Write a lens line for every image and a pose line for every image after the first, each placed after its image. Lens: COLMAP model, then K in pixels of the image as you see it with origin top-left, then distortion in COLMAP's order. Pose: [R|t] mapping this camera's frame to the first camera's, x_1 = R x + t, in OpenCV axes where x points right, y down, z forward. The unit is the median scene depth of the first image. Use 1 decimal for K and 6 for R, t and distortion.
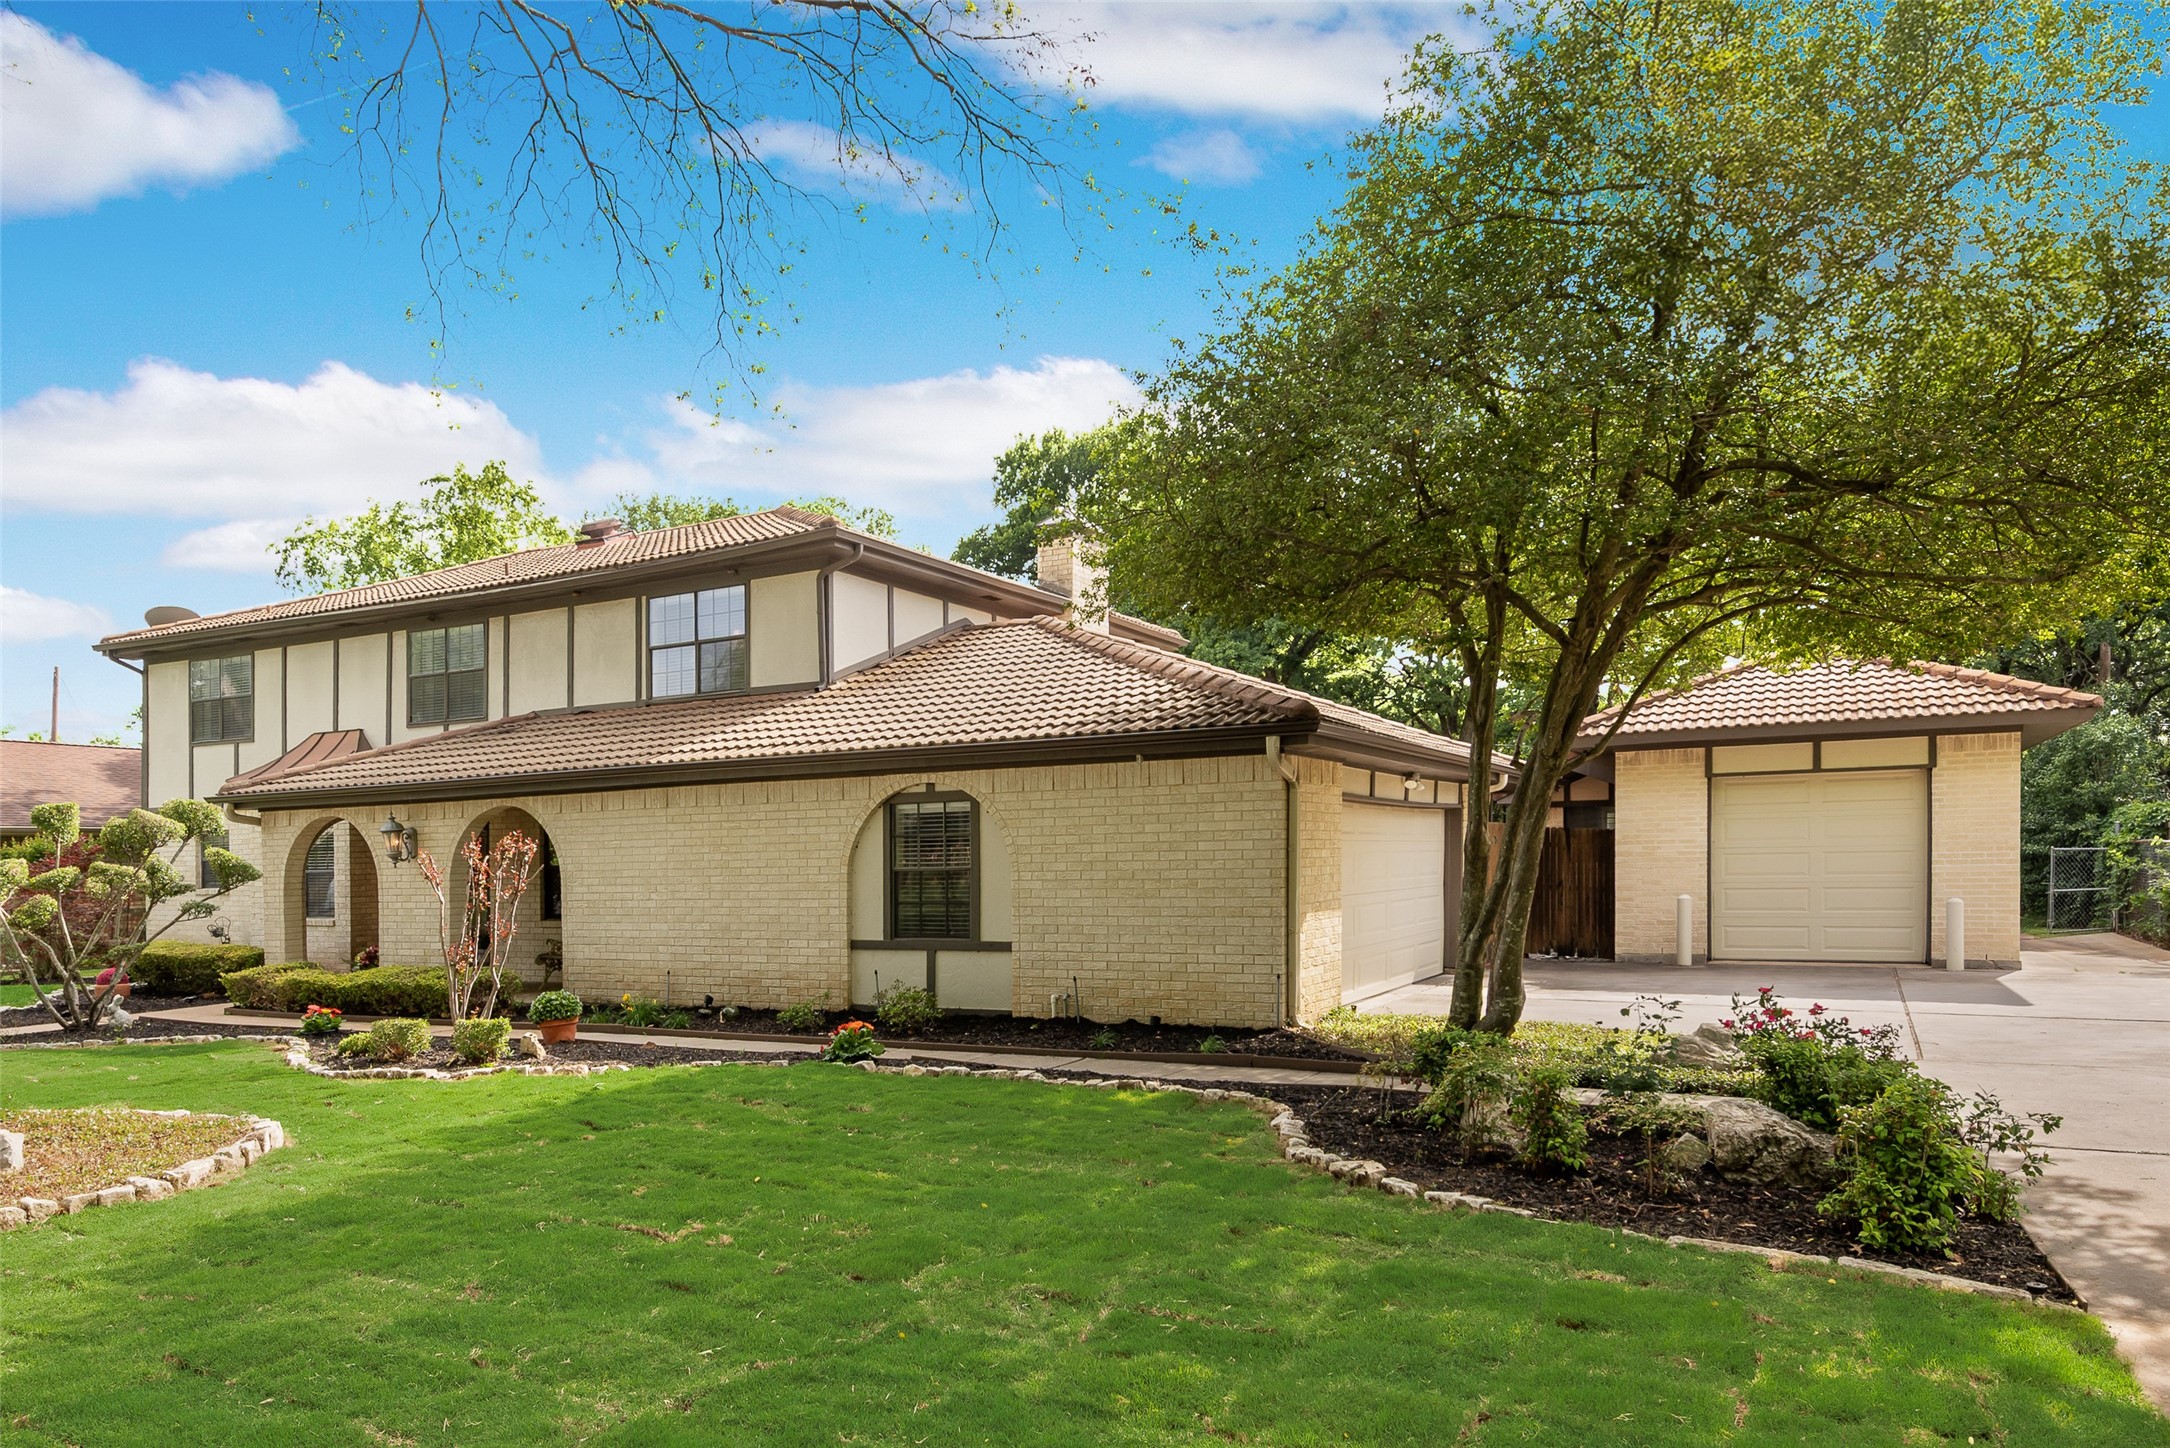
lens RADIAL K [[853.1, 0, 1085.8], [0, 853.1, 739.0], [0, 0, 1]] dist [-0.000039, -0.000073]
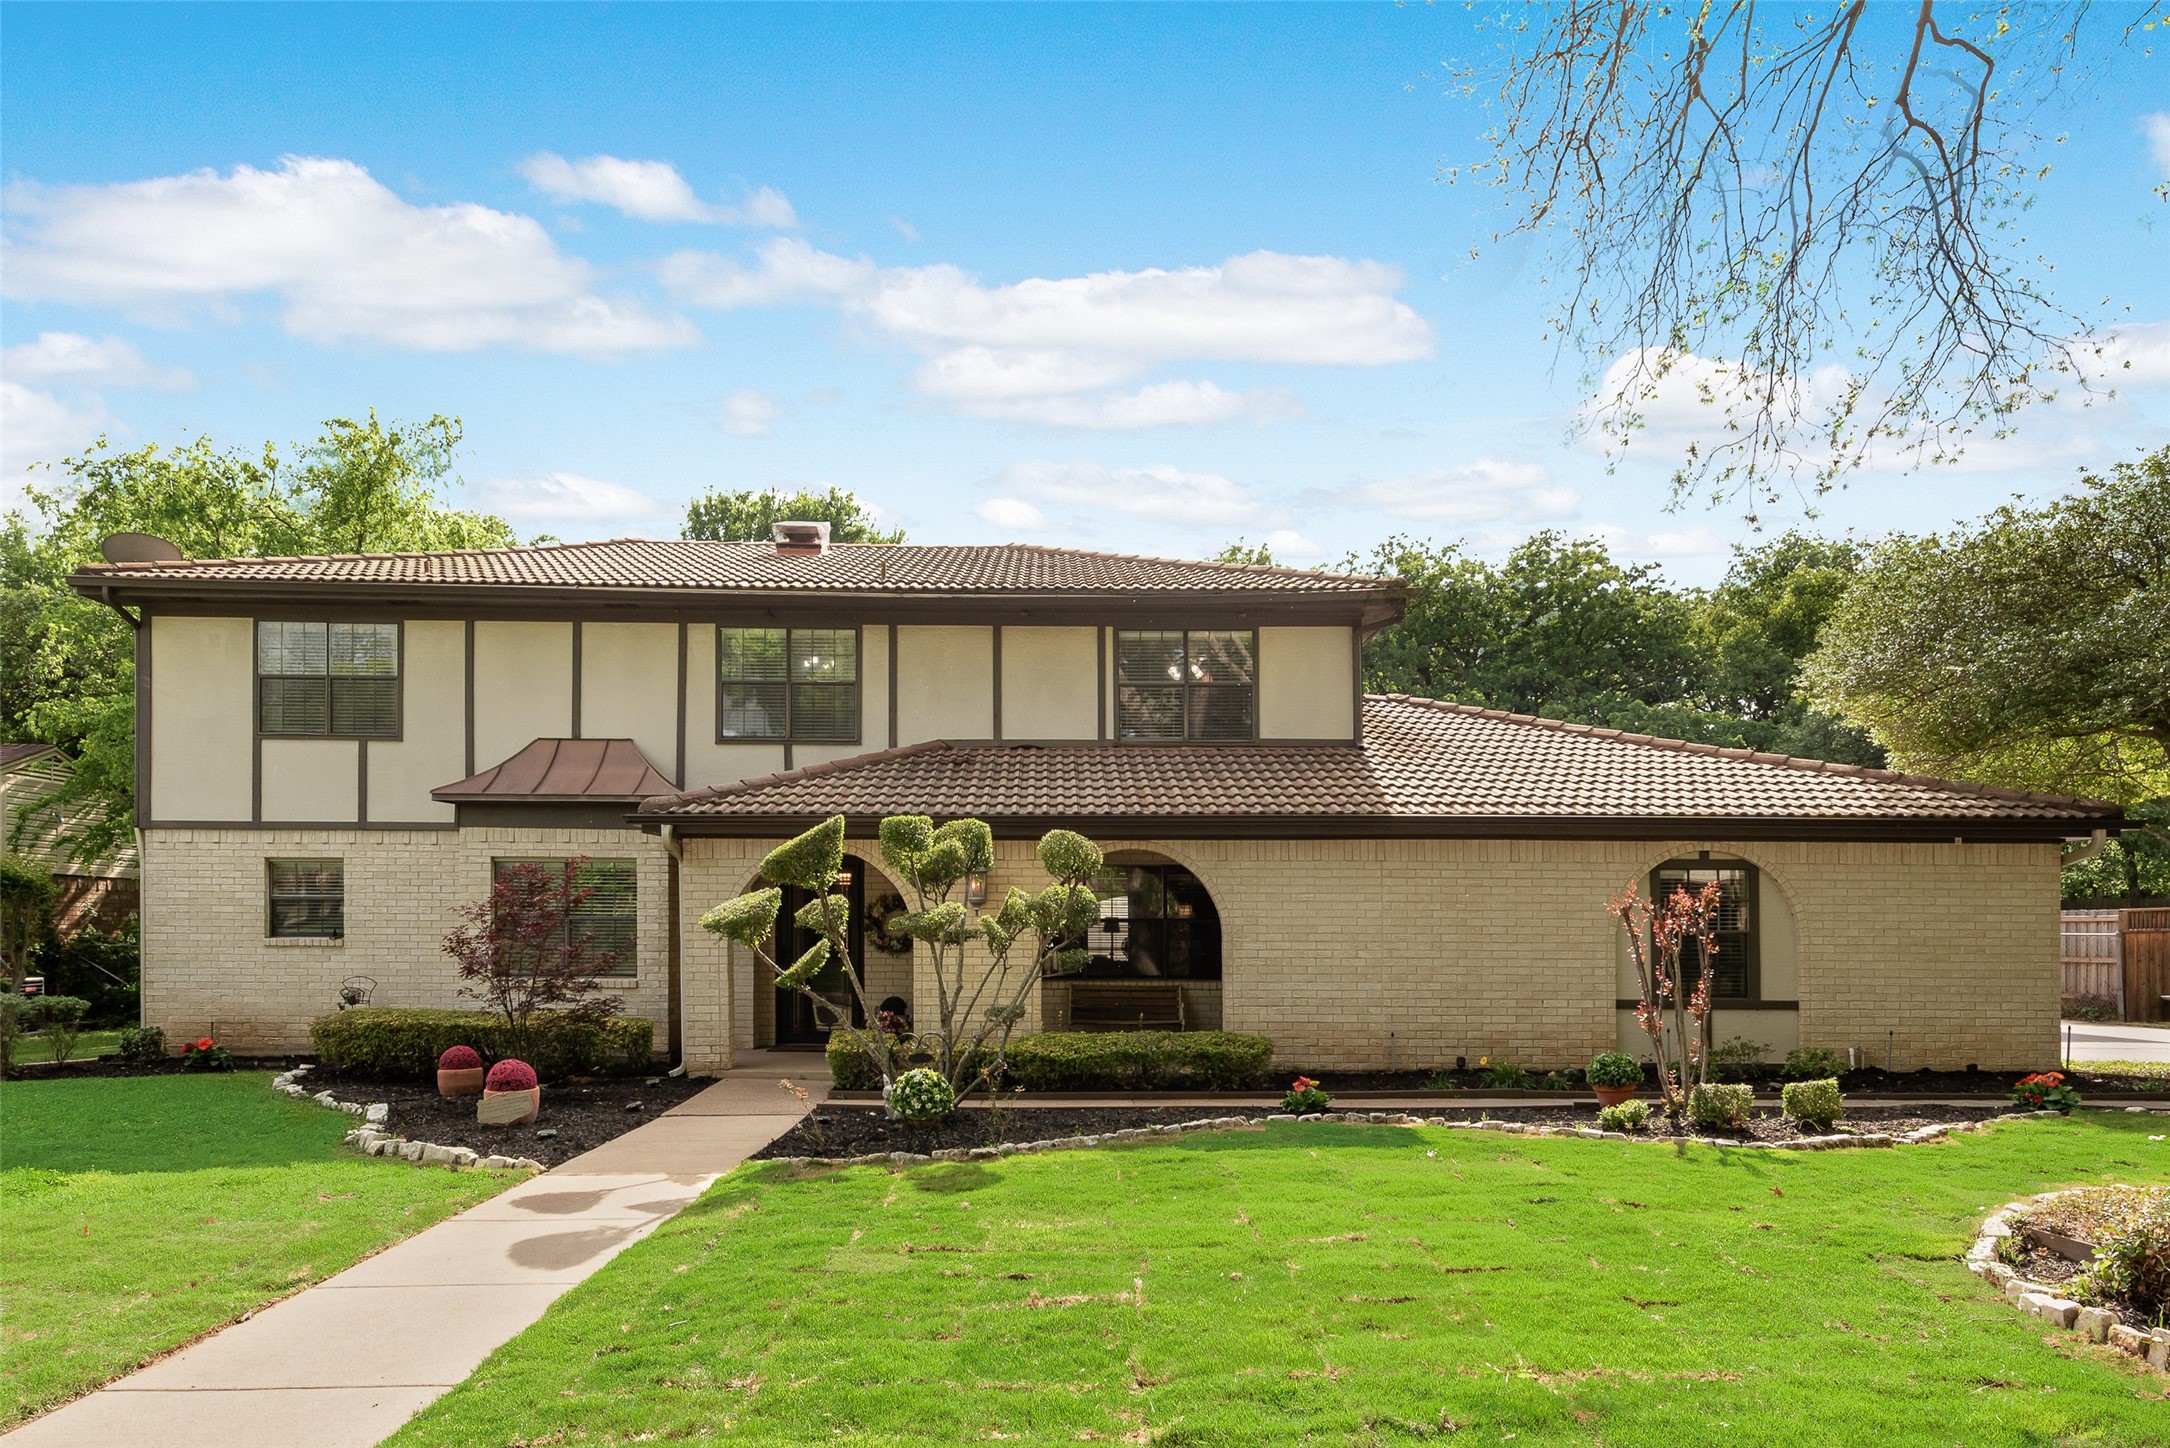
lens RADIAL K [[758.1, 0, 1084.9], [0, 758.1, 843.7], [0, 0, 1]] dist [0.001261, 0.000090]
pose [[0.947016, 0.063767, 0.314794, -1.113262], [-0.069605, 0.997548, 0.007327, 0.082567], [-0.313555, -0.028850, 0.949132, 0.326227]]
